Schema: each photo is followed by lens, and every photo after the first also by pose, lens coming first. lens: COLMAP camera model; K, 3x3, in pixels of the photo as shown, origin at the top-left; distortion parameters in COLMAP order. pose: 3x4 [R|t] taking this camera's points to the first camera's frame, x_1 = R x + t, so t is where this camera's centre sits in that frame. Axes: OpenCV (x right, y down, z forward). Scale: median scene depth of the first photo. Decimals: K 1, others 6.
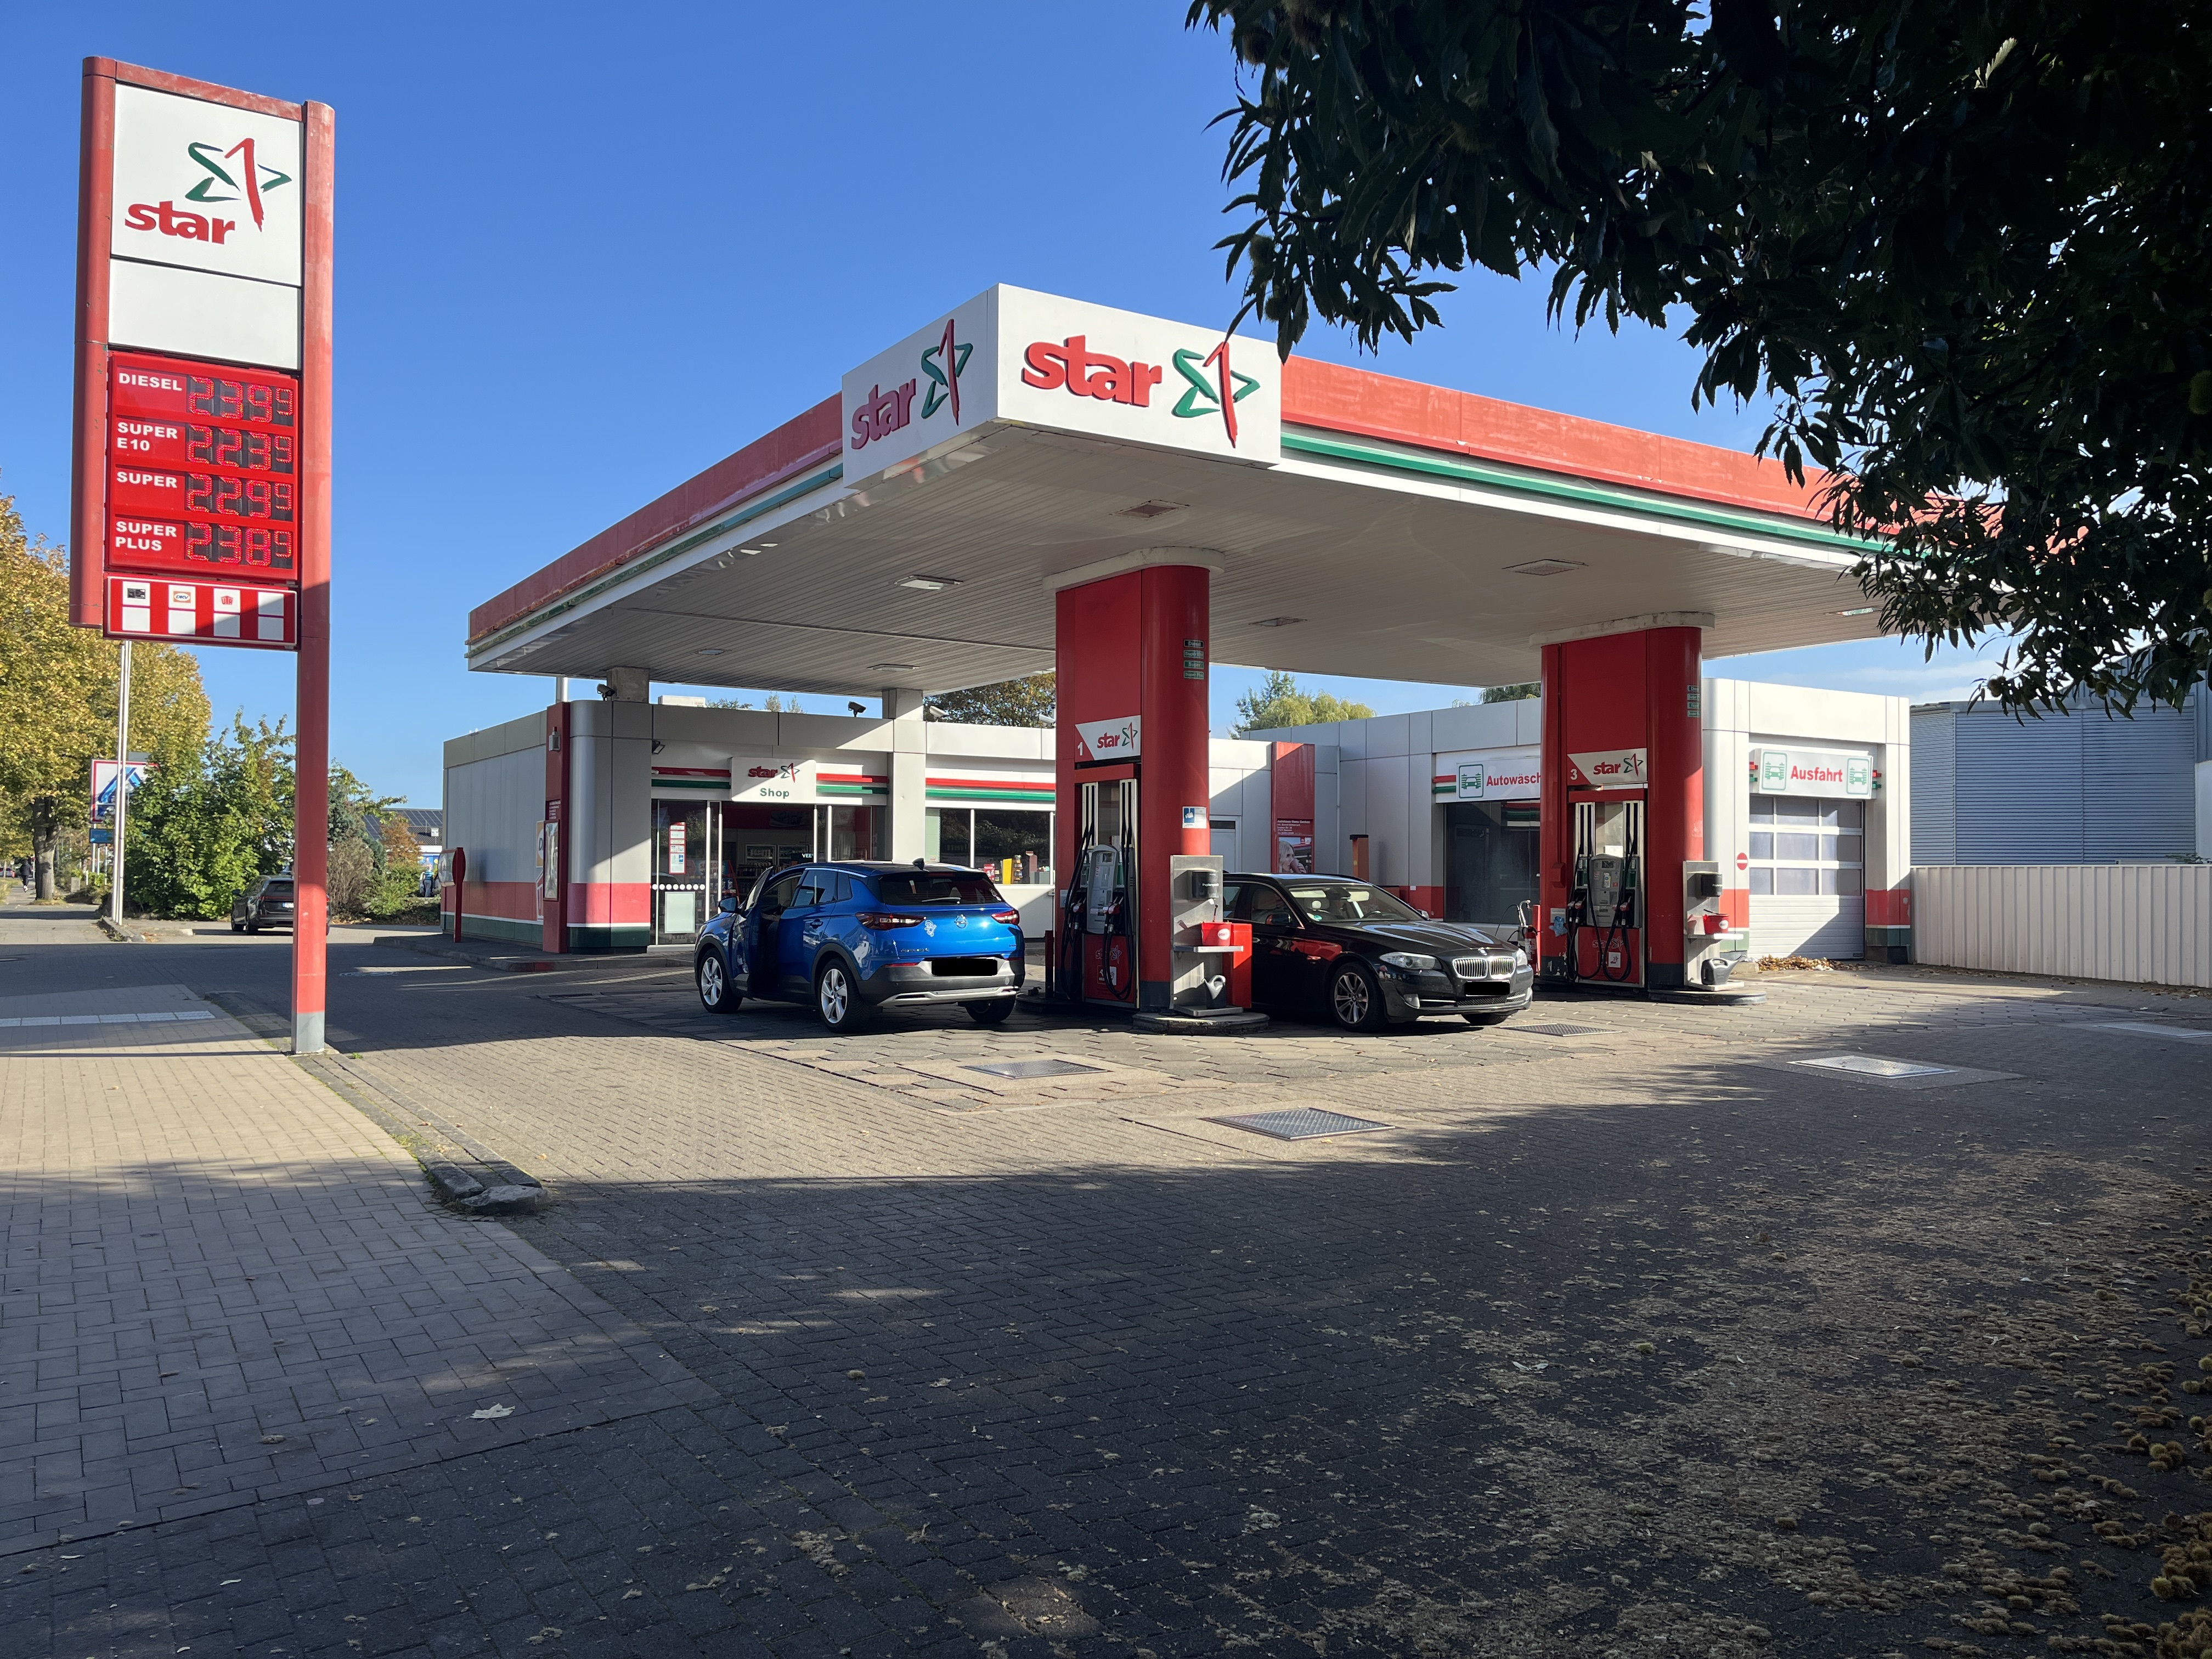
lens RADIAL K [[1648.1, 0, 1106.0], [0, 1648.1, 829.5], [0, 0, 1]] dist [0.007673, 0.003264]
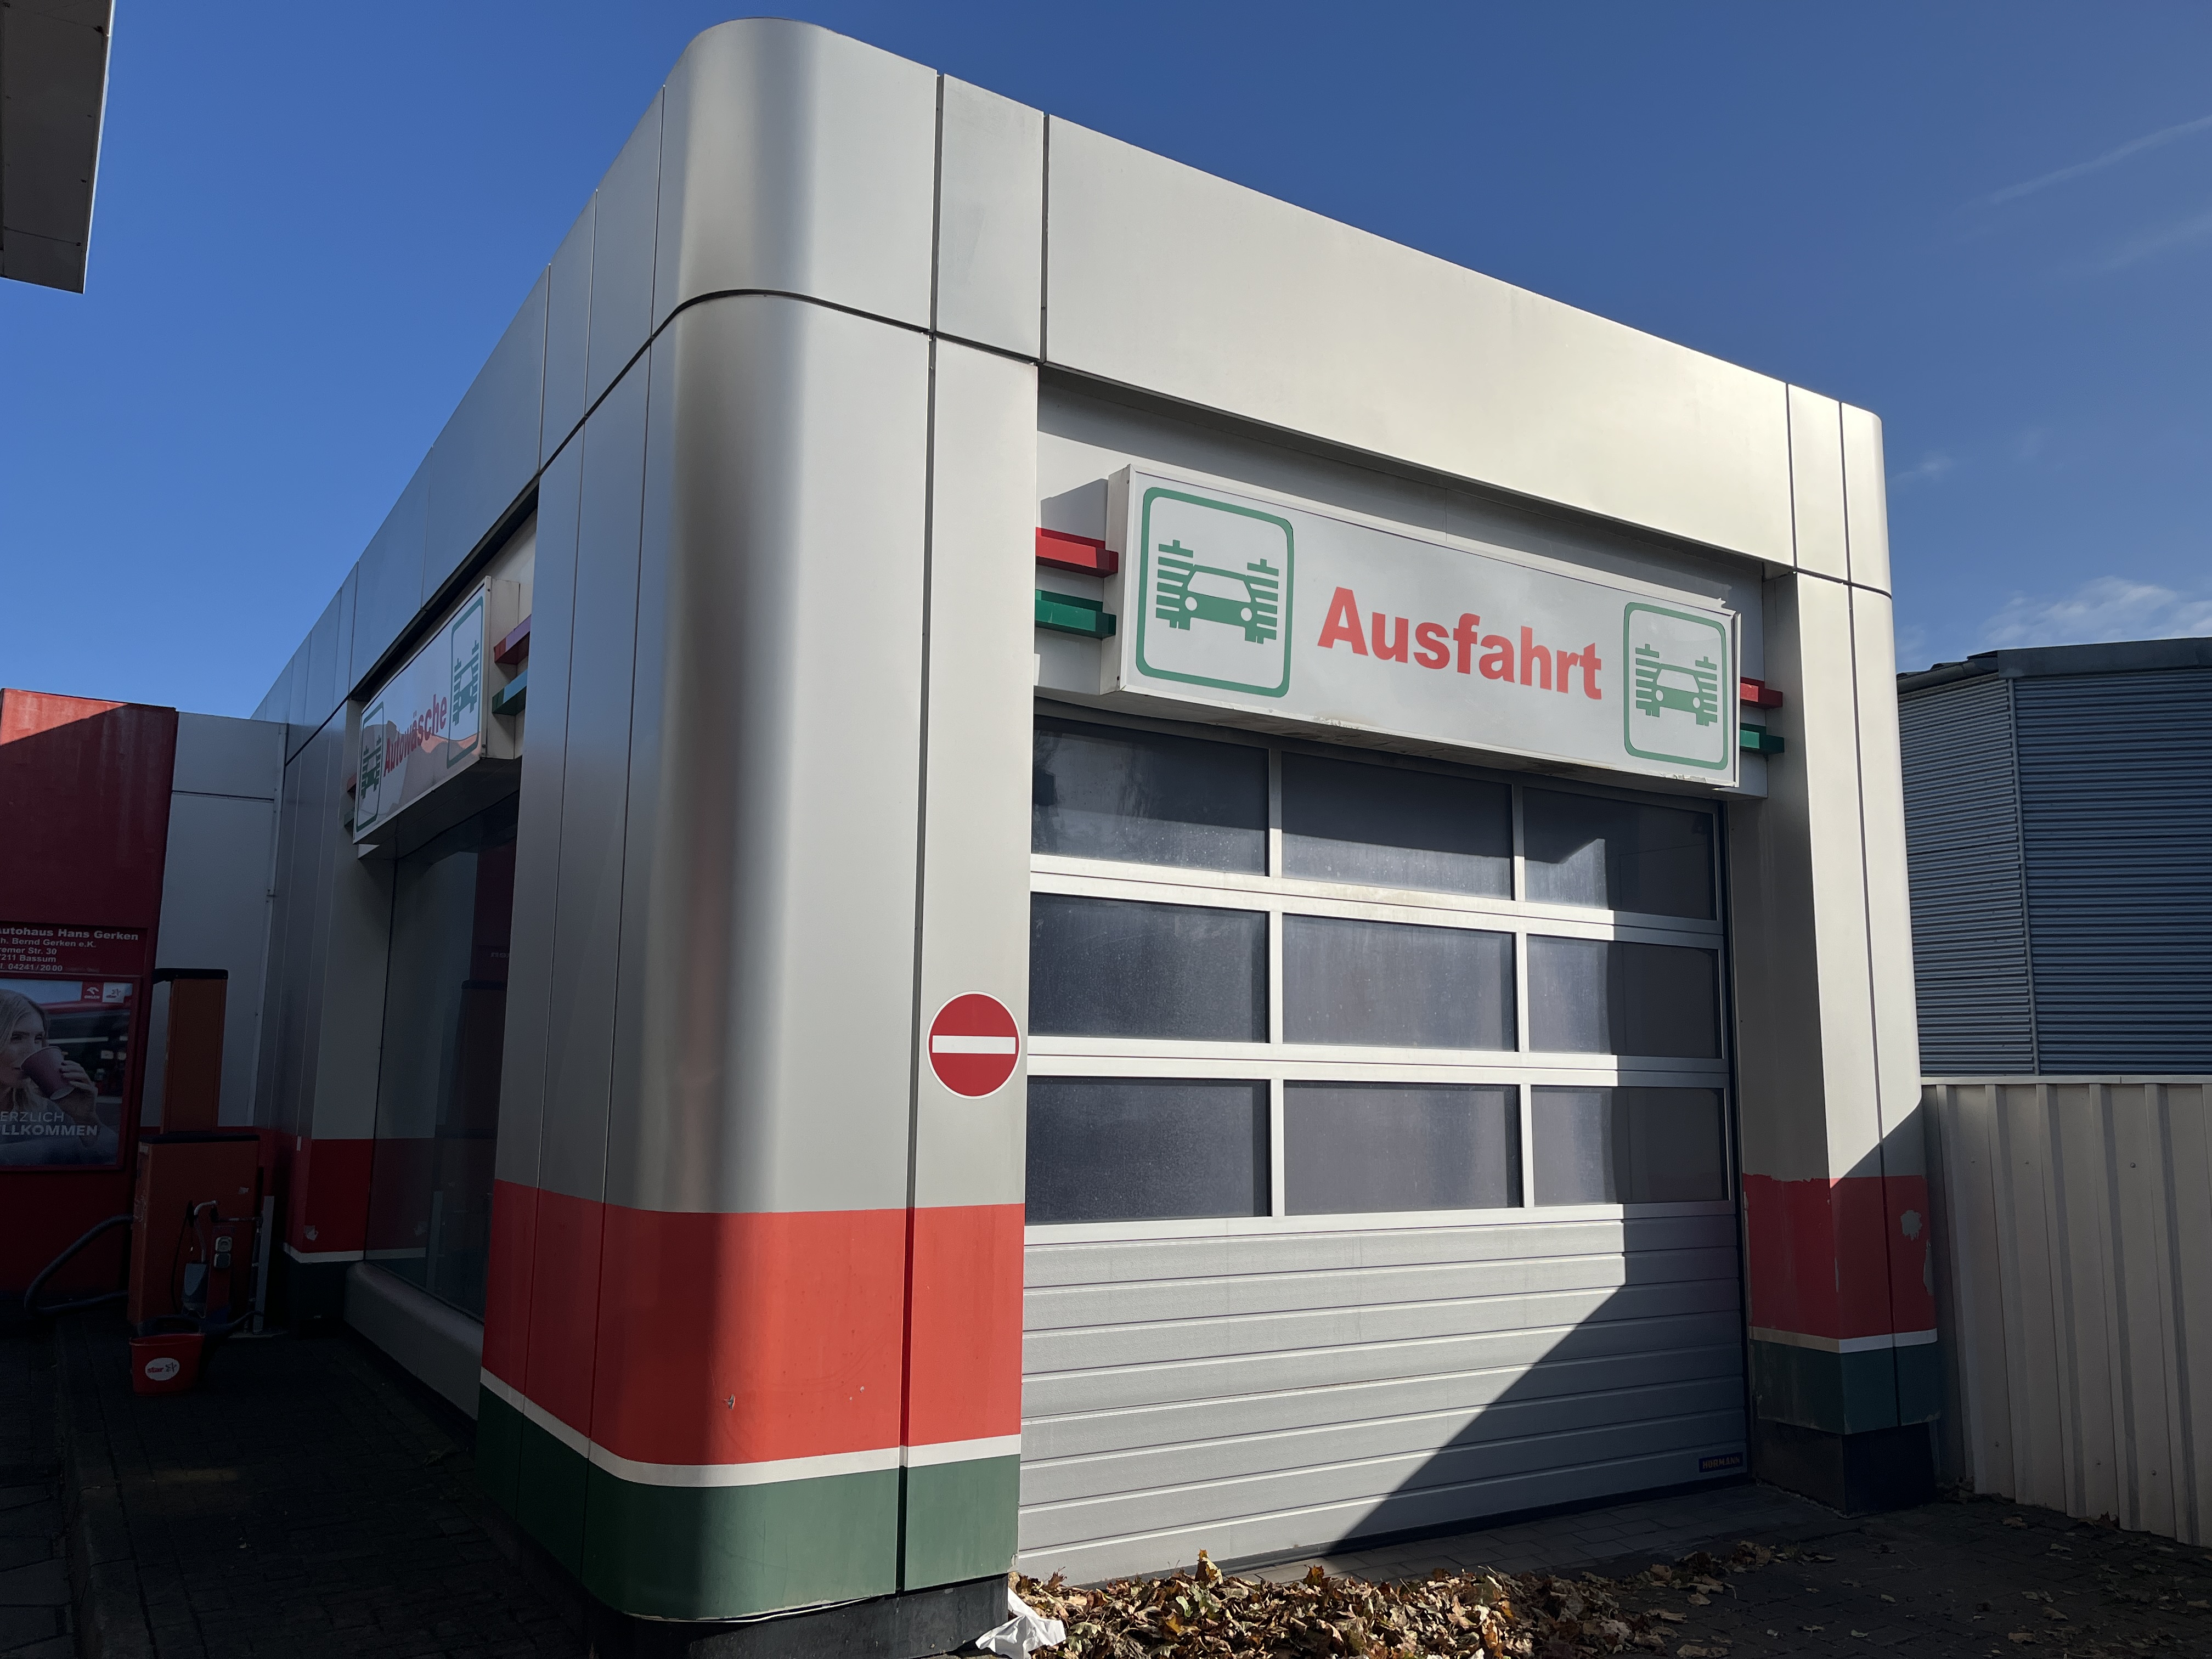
lens RADIAL K [[1648.1, 0, 1106.0], [0, 1648.1, 829.5], [0, 0, 1]] dist [0.007673, 0.003264]
pose [[0.999990, 0.004474, 0.000952, 0.370018], [-0.004321, 0.992186, -0.124689, 0.016980], [-0.001502, 0.124683, 0.992195, 0.761509]]
